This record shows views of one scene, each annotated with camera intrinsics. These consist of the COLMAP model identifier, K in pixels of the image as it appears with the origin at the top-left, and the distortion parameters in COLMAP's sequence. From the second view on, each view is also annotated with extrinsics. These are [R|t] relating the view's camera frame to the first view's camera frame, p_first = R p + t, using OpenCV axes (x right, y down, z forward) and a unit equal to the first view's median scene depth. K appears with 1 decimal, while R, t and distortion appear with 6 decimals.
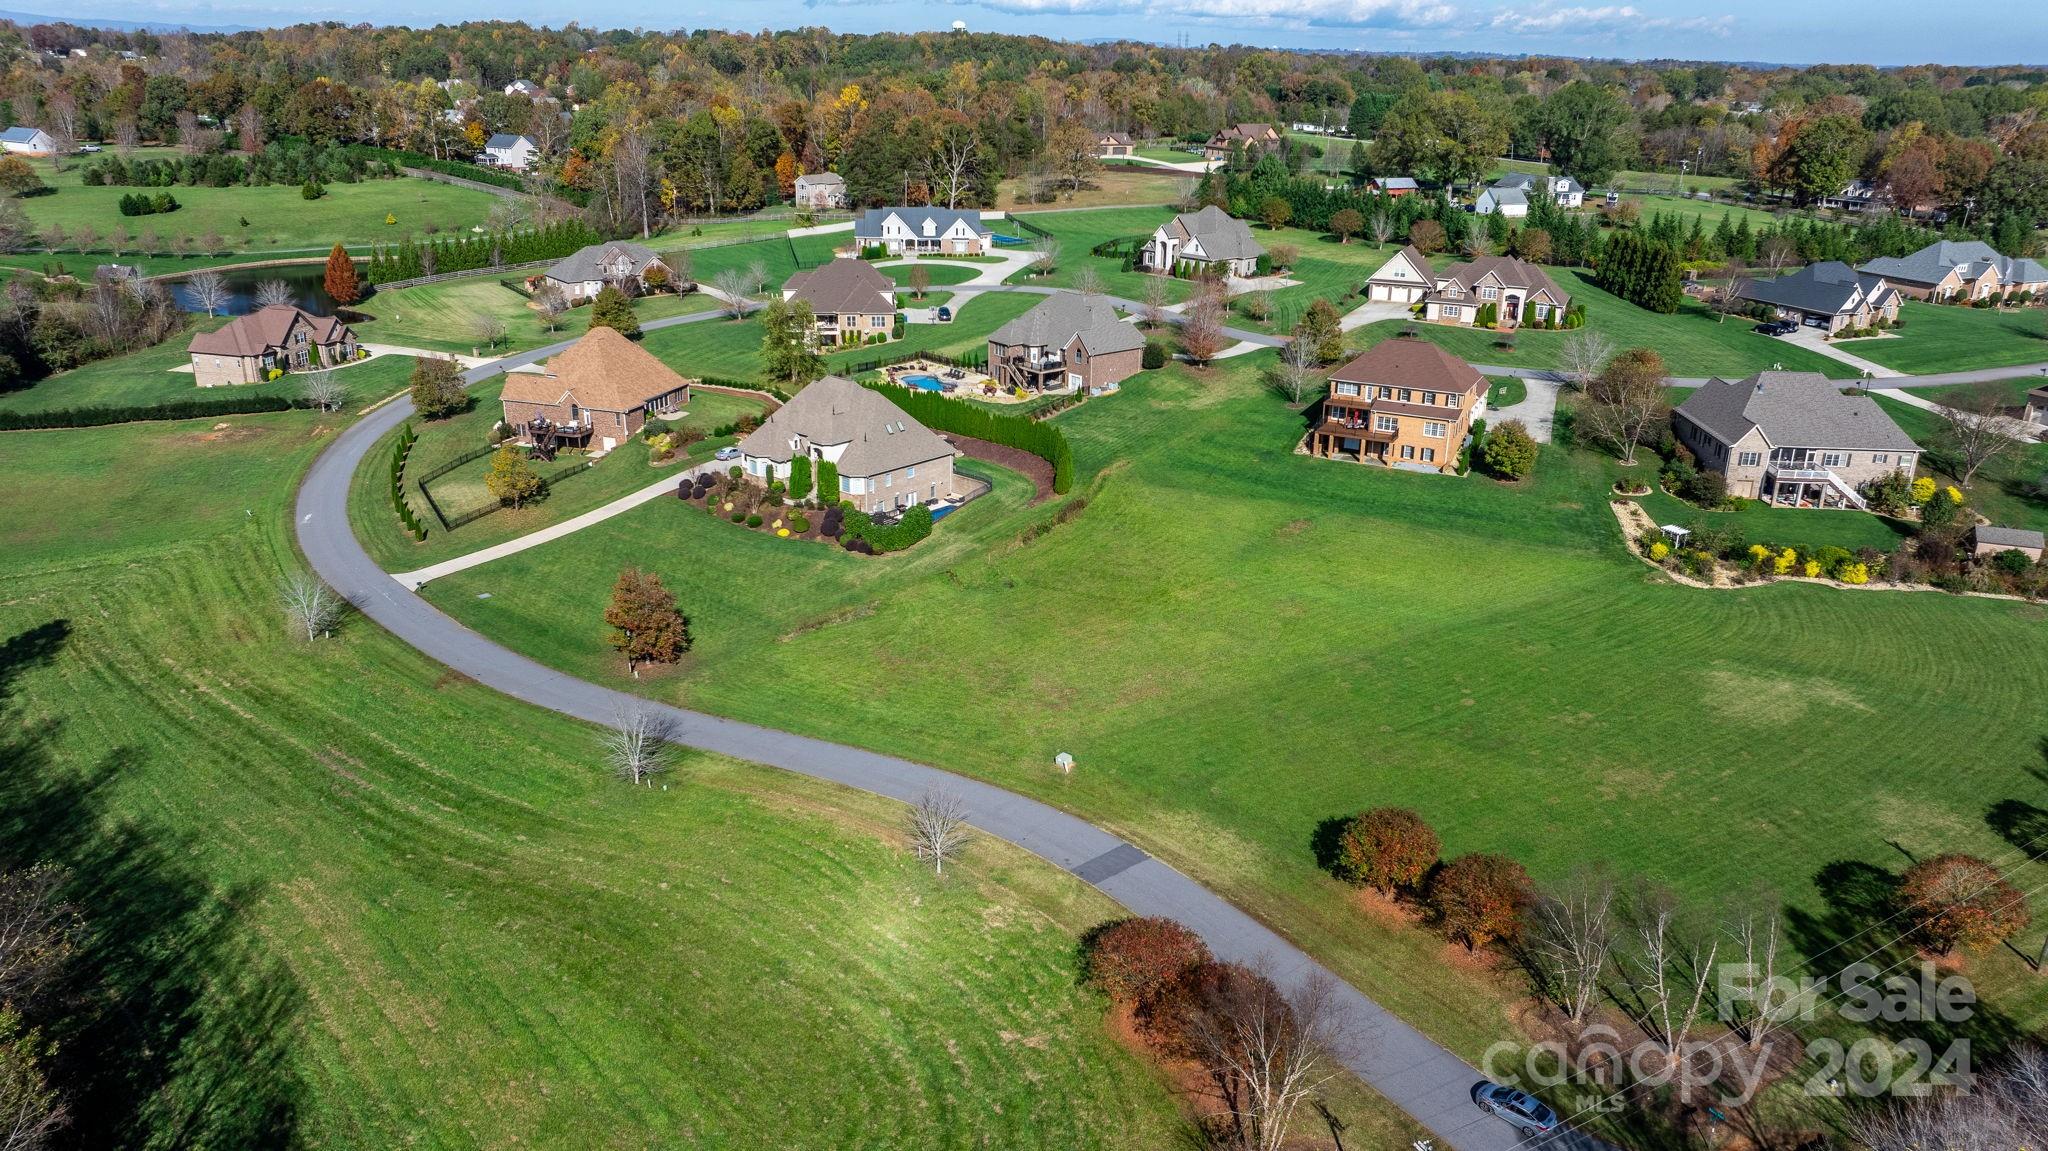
lens RADIAL K [[1443.1, 0, 1024.0], [0, 1443.1, 575.5], [0, 0, 1]] dist [-0.025951, 0.023084]
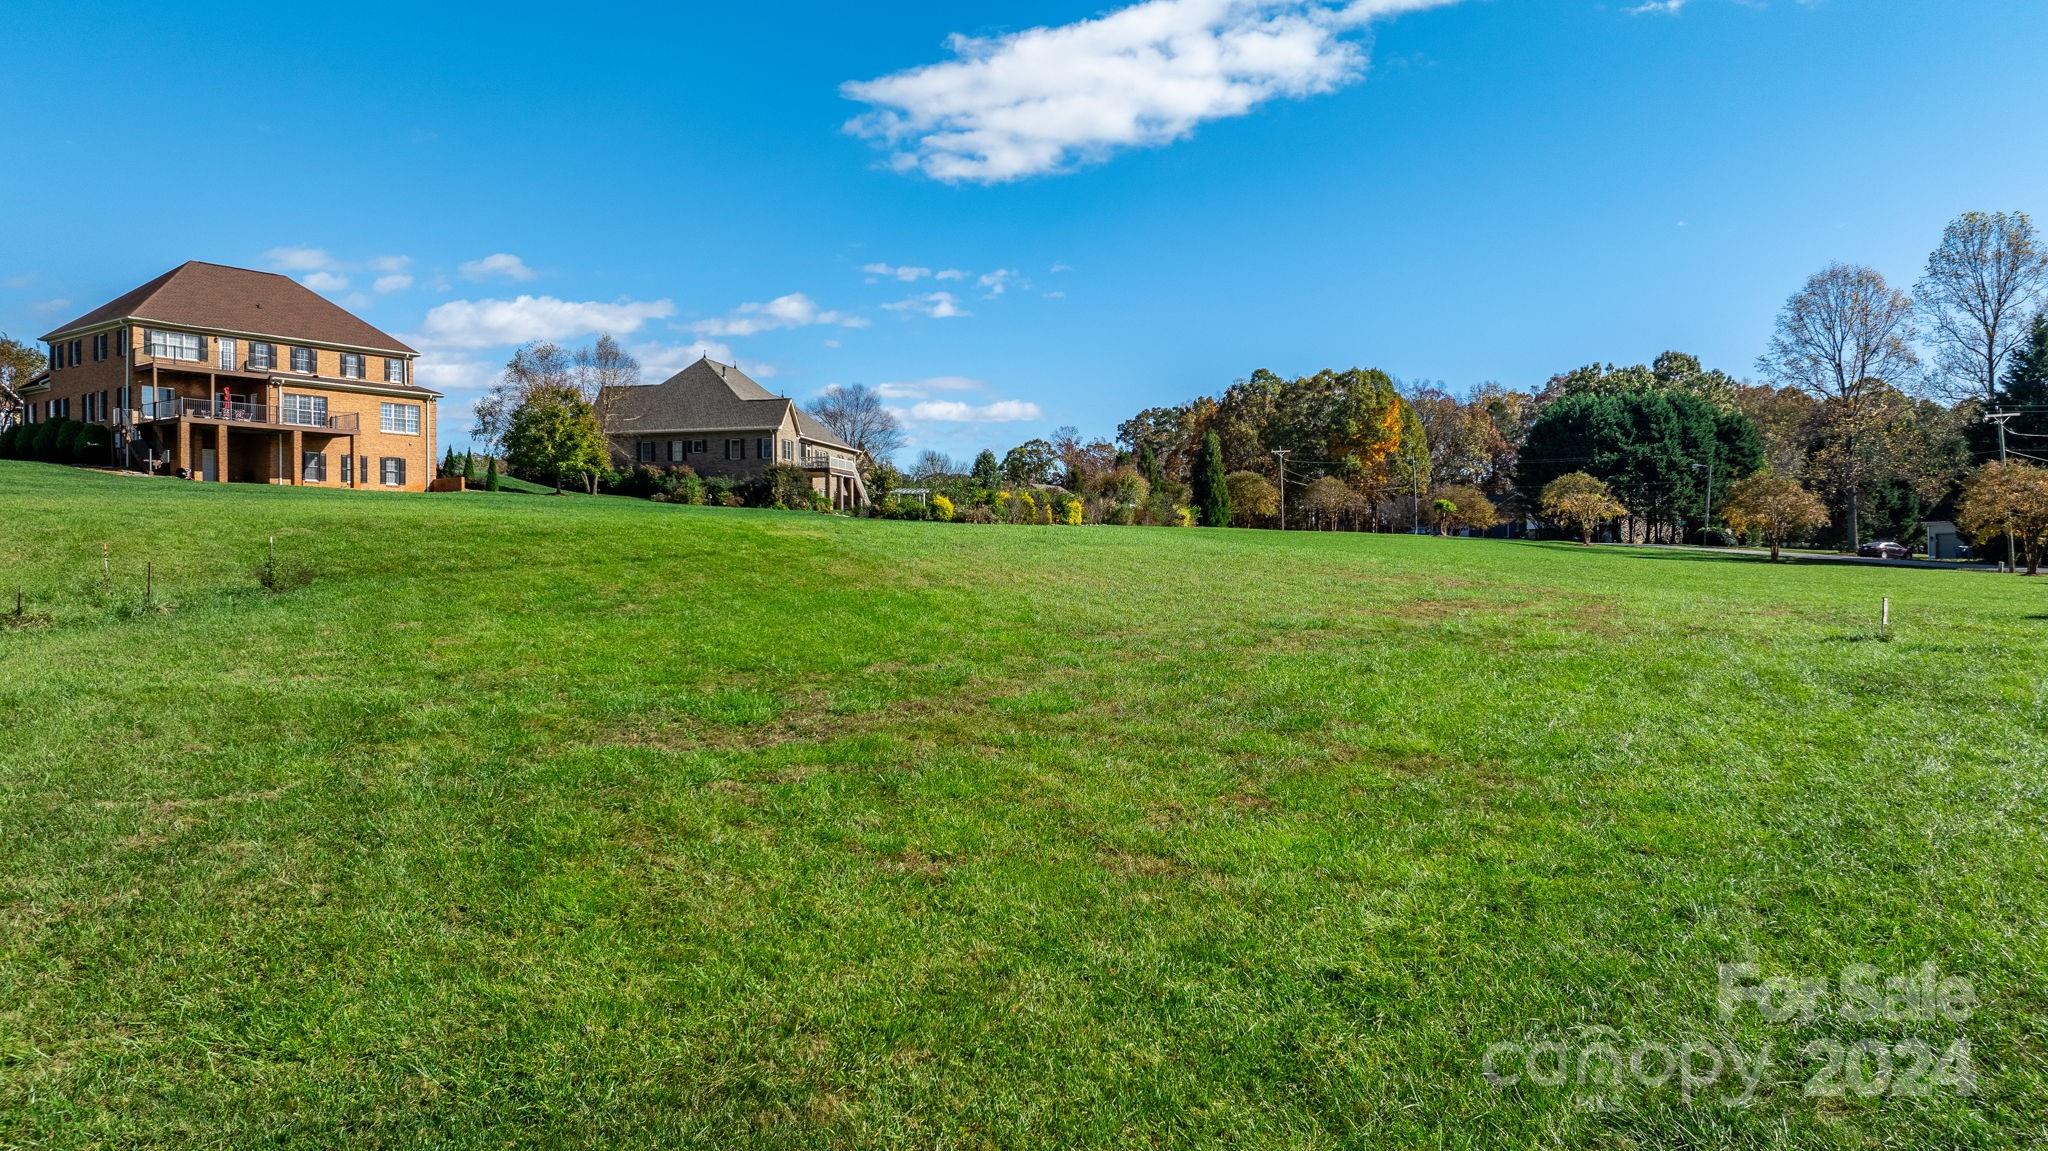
lens RADIAL K [[1431.8, 0, 962.9], [0, 1431.8, 575.8], [0, 0, 1]] dist [-0.003708, 0.000615]
pose [[0.194216, -0.011476, 0.980892, -0.154423], [0.346842, 0.936146, -0.057722, 0.043194], [-0.917595, 0.351425, 0.185795, 0.736510]]
